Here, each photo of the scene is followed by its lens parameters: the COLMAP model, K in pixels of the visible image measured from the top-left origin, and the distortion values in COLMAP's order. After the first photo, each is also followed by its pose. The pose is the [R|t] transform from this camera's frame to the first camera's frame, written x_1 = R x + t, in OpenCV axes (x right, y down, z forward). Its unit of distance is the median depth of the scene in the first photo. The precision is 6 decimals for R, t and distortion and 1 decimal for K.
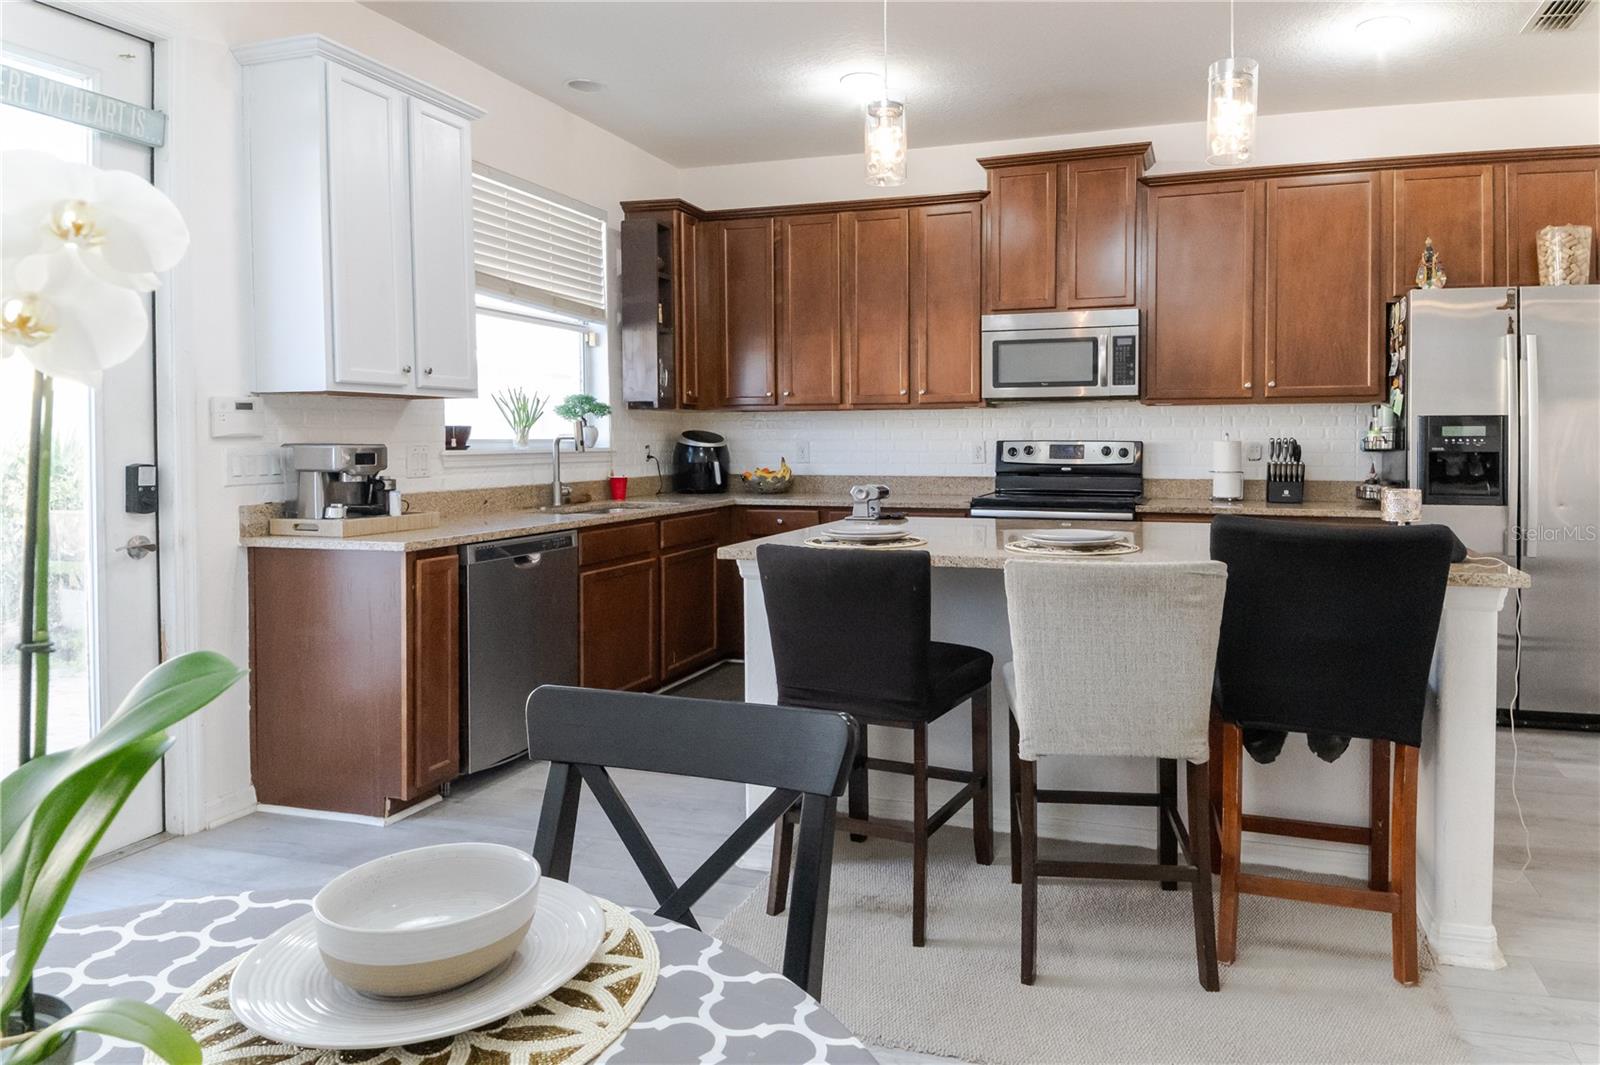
lens RADIAL K [[1005.4, 0, 872.3], [0, 1005.4, 458.0], [0, 0, 1]] dist [0.059664, -0.130851]
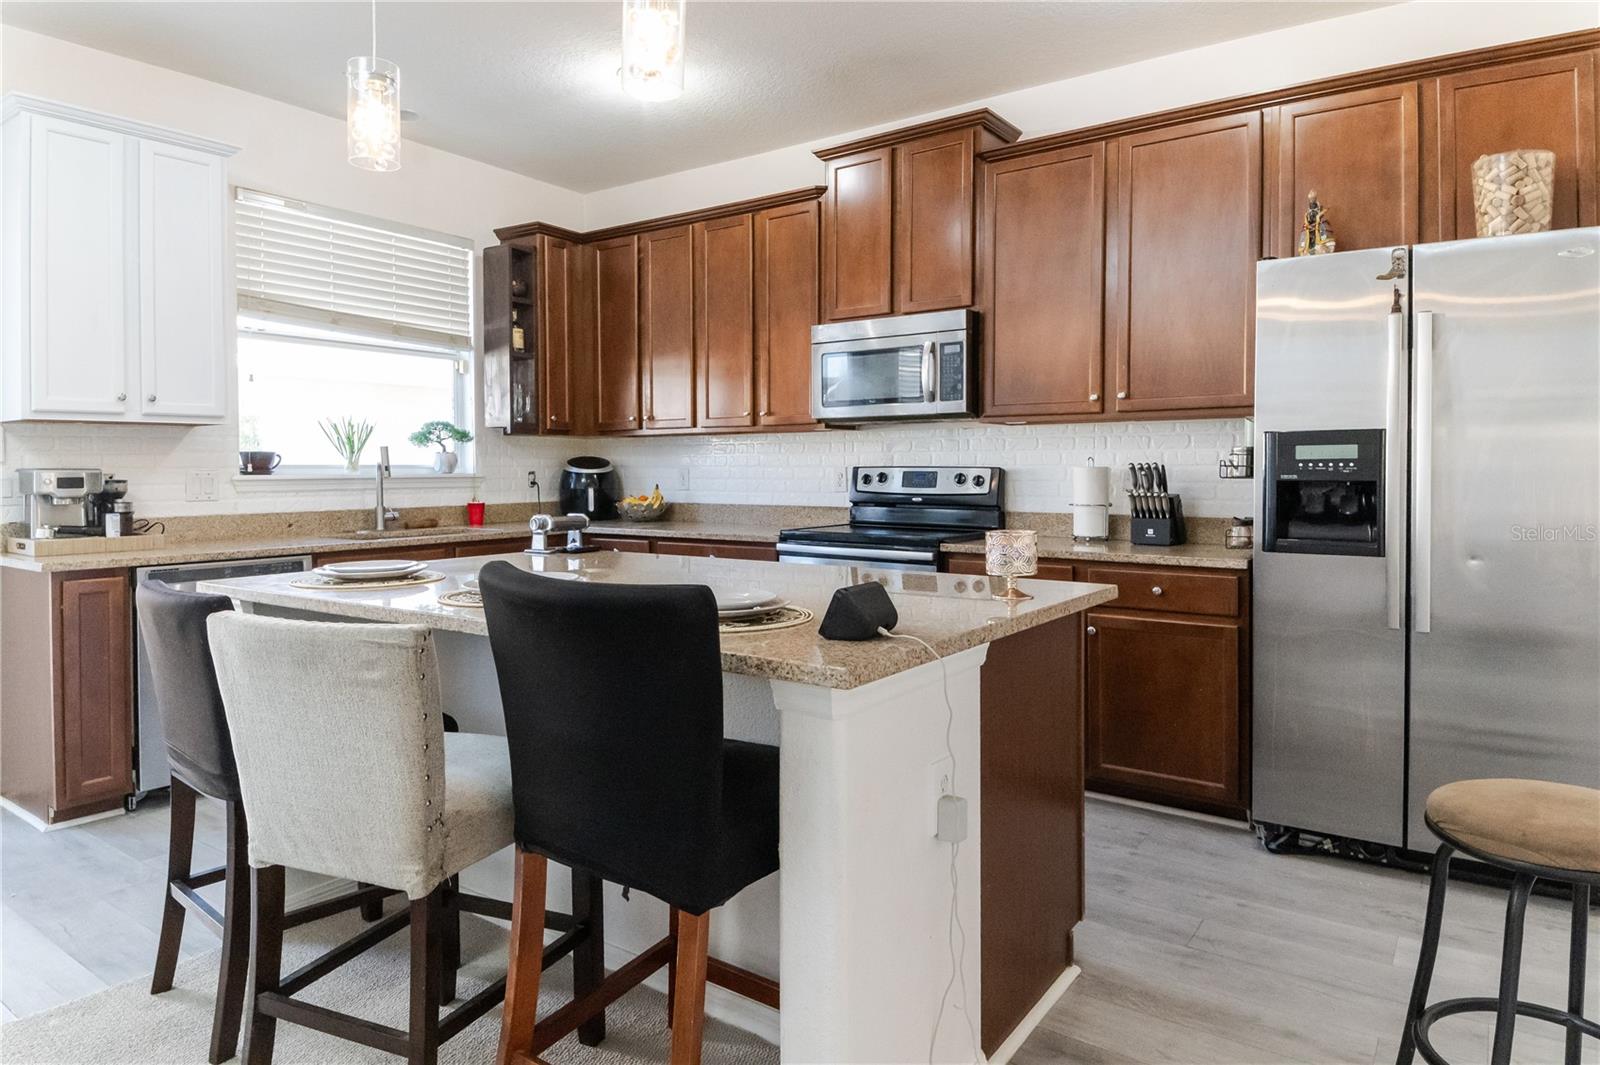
lens RADIAL K [[969.0, 0, 799.5], [0, 969.0, 476.9], [0, 0, 1]] dist [0.058124, -0.090900]
pose [[0.951671, 0.002928, -0.307105, 0.372020], [-0.005900, 0.999944, -0.008750, -0.000474], [0.307063, 0.010139, 0.951635, 0.186415]]
